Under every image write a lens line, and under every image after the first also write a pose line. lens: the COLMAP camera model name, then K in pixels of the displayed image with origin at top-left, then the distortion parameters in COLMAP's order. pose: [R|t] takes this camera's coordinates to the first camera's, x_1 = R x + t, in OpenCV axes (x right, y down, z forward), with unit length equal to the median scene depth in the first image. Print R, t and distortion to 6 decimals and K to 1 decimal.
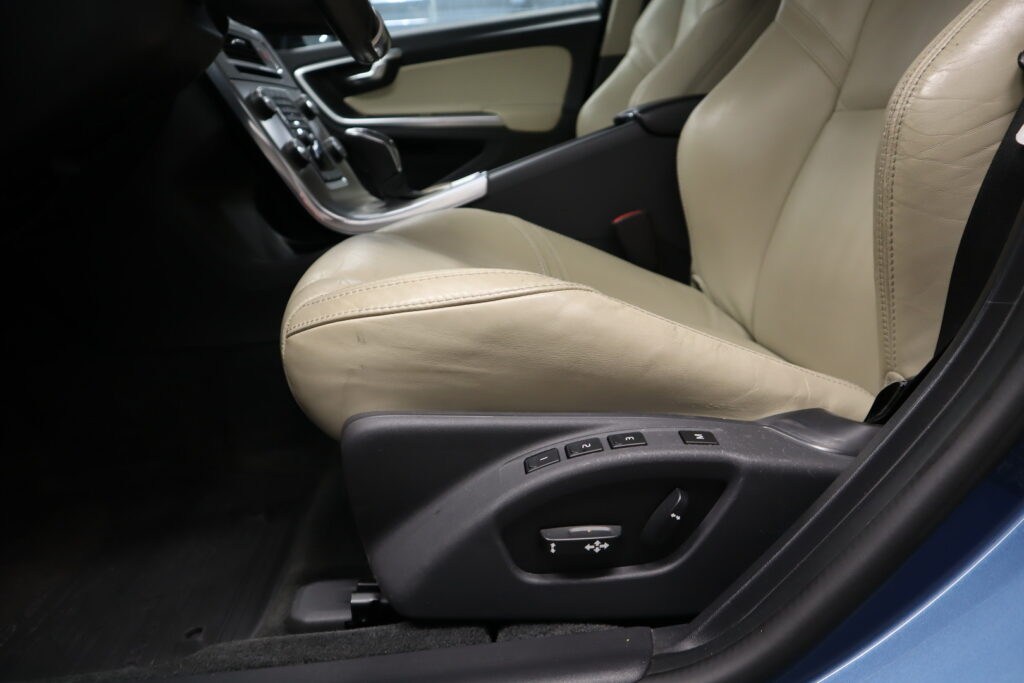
lens RADIAL K [[720.1, 0, 513.6], [0, 720.1, 339.1], [0, 0, 1]] dist [-0.097572, 0.044839]
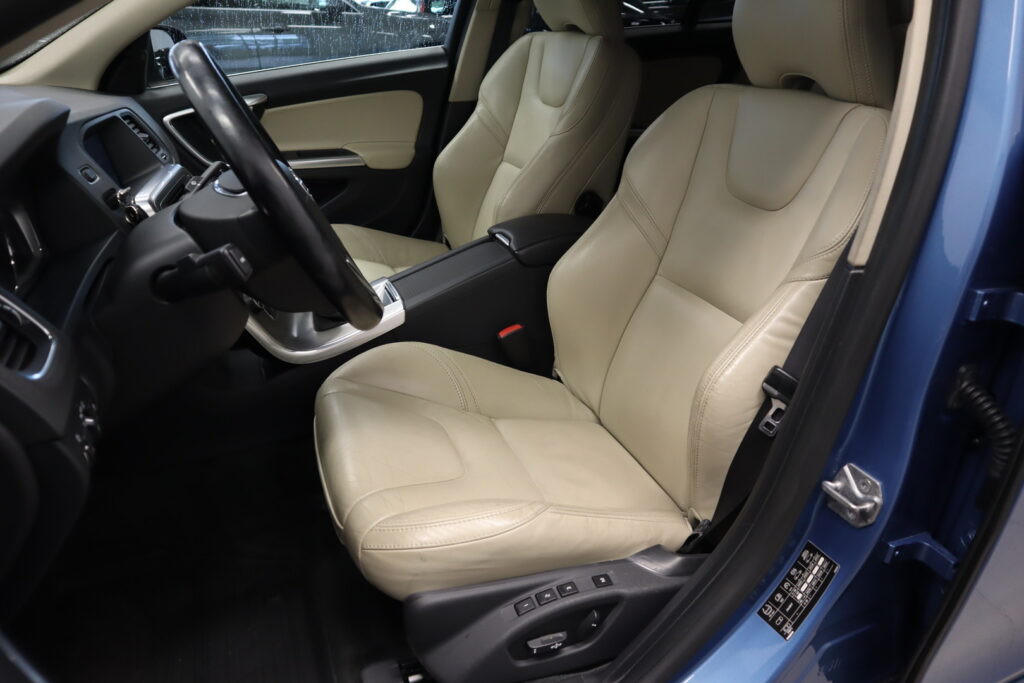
lens RADIAL K [[720.1, 0, 511.5], [0, 720.1, 342.1], [0, 0, 1]] dist [-0.097572, 0.044839]
pose [[0.959380, -0.072458, 0.272653, -0.416086], [0.023173, 0.983428, 0.179812, -0.778539], [-0.281163, -0.166190, 0.945160, -0.581645]]
